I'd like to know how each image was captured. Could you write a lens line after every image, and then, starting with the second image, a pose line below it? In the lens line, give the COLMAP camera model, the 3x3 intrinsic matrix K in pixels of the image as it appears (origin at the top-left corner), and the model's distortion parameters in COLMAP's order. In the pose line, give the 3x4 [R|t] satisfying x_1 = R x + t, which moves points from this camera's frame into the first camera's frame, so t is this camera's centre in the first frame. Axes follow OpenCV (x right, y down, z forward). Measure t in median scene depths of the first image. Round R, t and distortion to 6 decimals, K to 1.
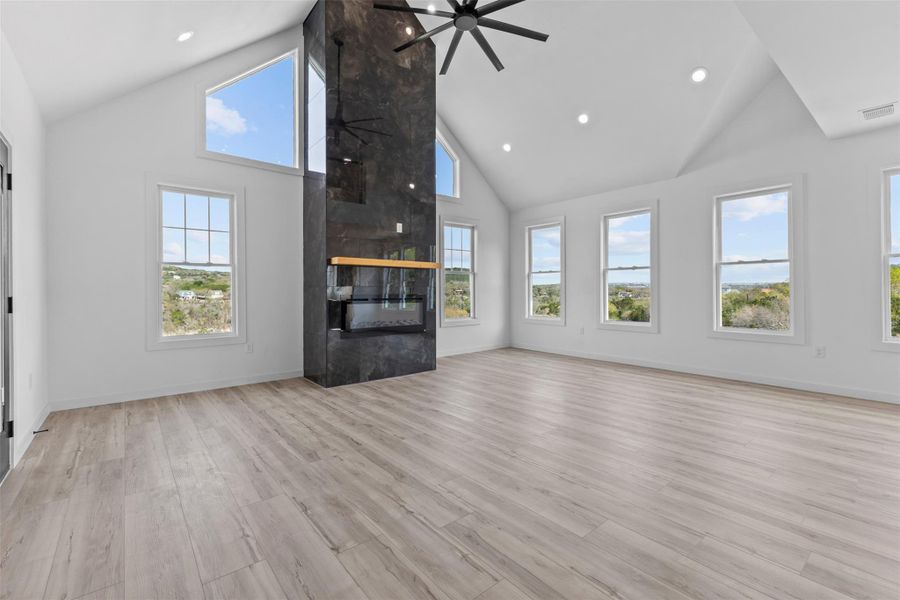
lens RADIAL K [[390.4, 0, 447.4], [0, 390.4, 293.6], [0, 0, 1]] dist [0.009184, -0.000826]
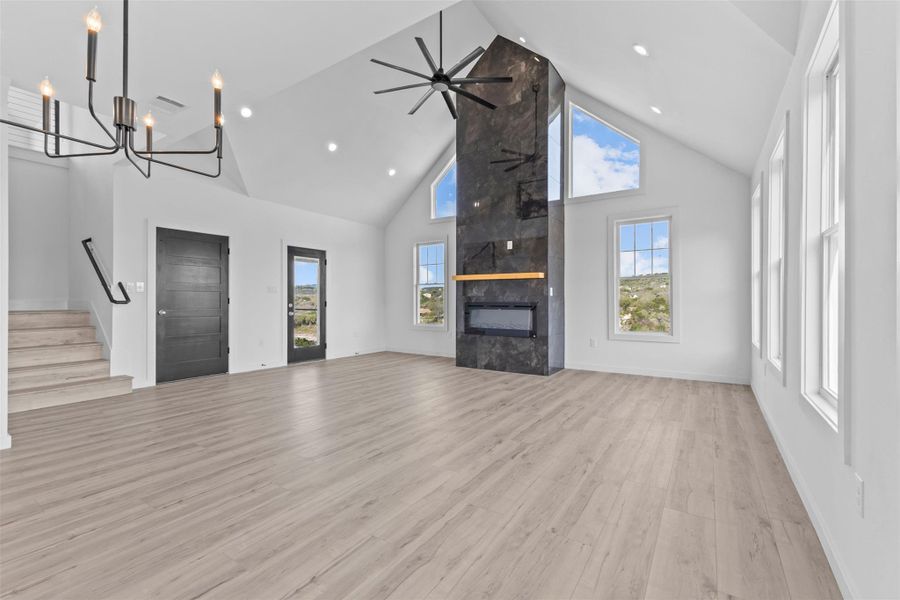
lens RADIAL K [[392.4, 0, 453.8], [0, 392.4, 301.7], [0, 0, 1]] dist [0.008294, -0.000172]
pose [[0.297474, 0.008495, -0.954692, 0.967324], [-0.006194, 0.999957, 0.006967, -0.006836], [0.954710, 0.003841, 0.297514, 0.506521]]
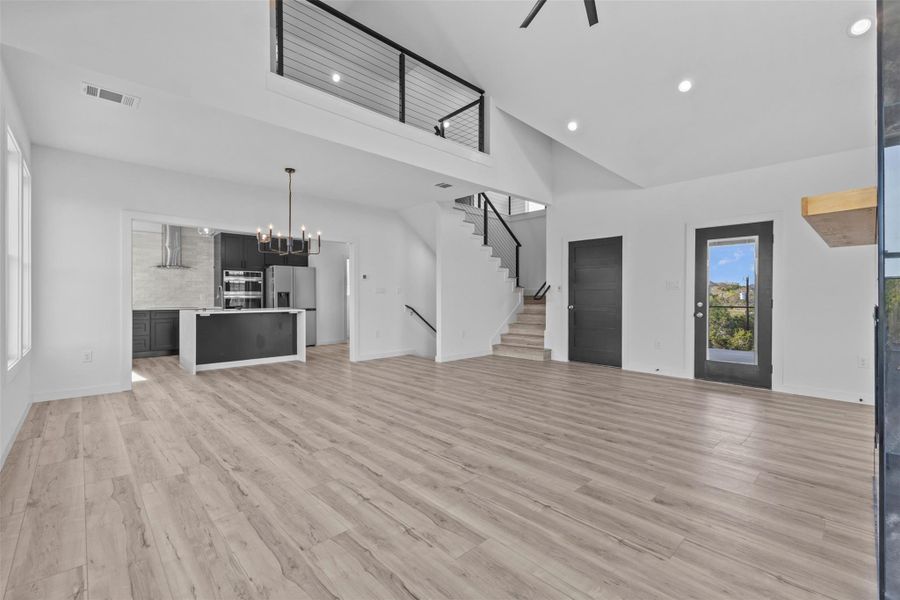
lens RADIAL K [[390.4, 0, 447.4], [0, 390.4, 293.6], [0, 0, 1]] dist [0.009184, -0.000826]
pose [[-0.998094, 0.003521, -0.061615, 0.272932], [0.003716, 0.999988, -0.003055, -0.009284], [0.061603, -0.003279, -0.998095, 1.362852]]
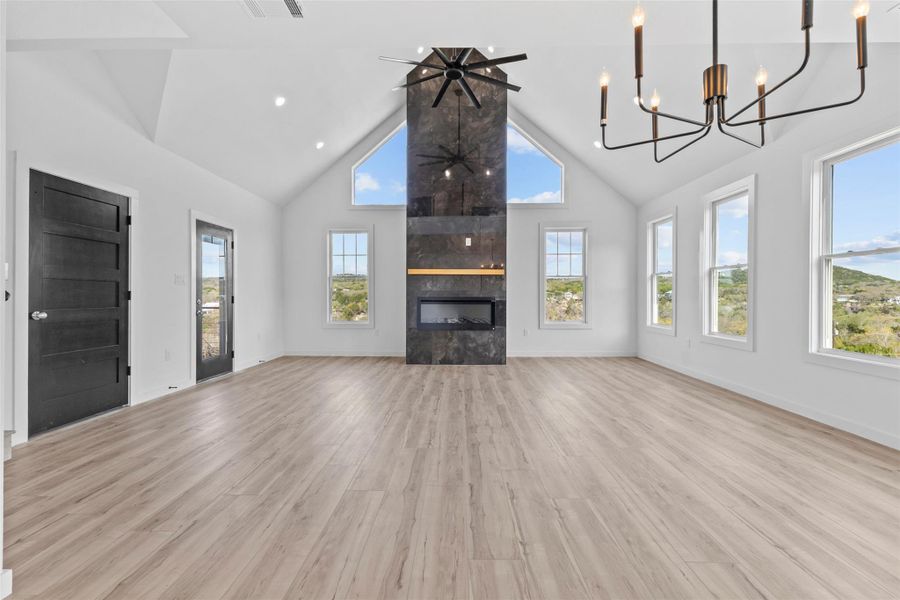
lens RADIAL K [[394.3, 0, 450.0], [0, 394.3, 300.0], [0, 0, 1]] dist [0.008608, -0.000203]
pose [[0.759343, 0.014337, -0.650532, 0.642430], [-0.008811, 0.999892, 0.011751, -0.002964], [0.650631, -0.003191, 0.759388, 0.041315]]
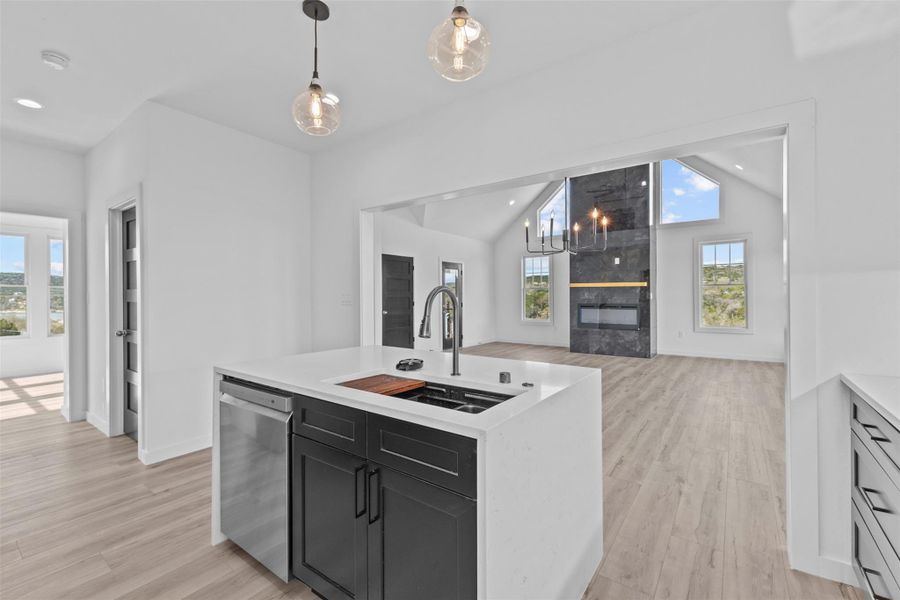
lens RADIAL K [[390.4, 0, 447.4], [0, 390.4, 293.6], [0, 0, 1]] dist [0.009184, -0.000826]
pose [[0.241872, -0.001456, -0.970307, 1.254535], [-0.002073, 0.999996, -0.002018, -0.034573], [0.970306, 0.002500, 0.241868, -0.032235]]
